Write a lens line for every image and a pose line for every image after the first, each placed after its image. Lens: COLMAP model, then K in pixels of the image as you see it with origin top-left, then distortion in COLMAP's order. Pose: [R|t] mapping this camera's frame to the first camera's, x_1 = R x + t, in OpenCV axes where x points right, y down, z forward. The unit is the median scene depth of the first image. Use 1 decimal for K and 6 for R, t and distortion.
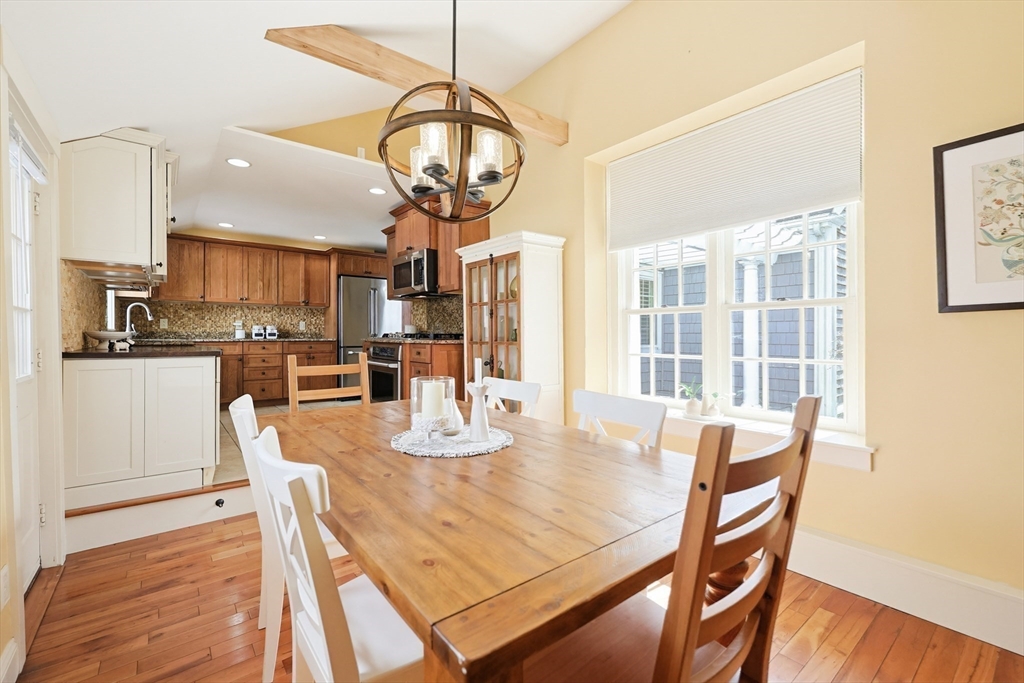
lens RADIAL K [[441.8, 0, 512.0], [0, 441.8, 337.7], [0, 0, 1]] dist [-0.001553, 0.001179]
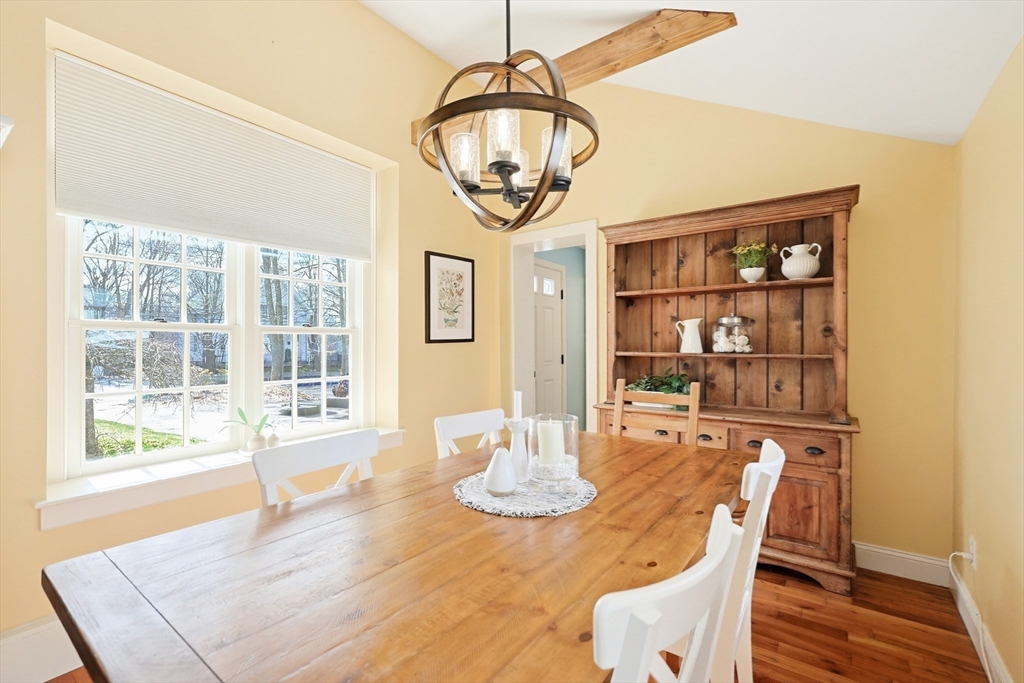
lens RADIAL K [[441.8, 0, 522.0], [0, 441.8, 344.3], [0, 0, 1]] dist [-0.001553, 0.001179]
pose [[-0.271339, 0.004306, 0.962474, -0.256264], [0.011681, 0.999931, -0.001180, -0.013631], [-0.962413, 0.010923, -0.271371, 0.329843]]
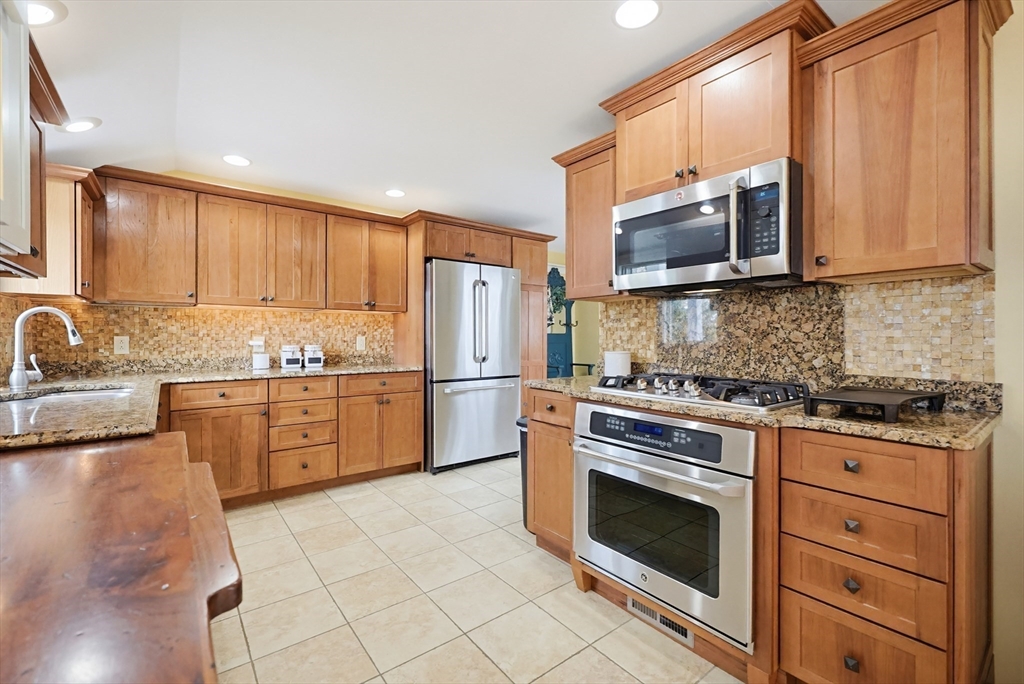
lens RADIAL K [[441.8, 0, 508.2], [0, 441.8, 338.0], [0, 0, 1]] dist [-0.001553, 0.001179]
pose [[0.999910, -0.001569, -0.013357, -0.300362], [0.001551, 0.999998, -0.001360, -0.037389], [0.013359, 0.001340, 0.999910, 0.452311]]
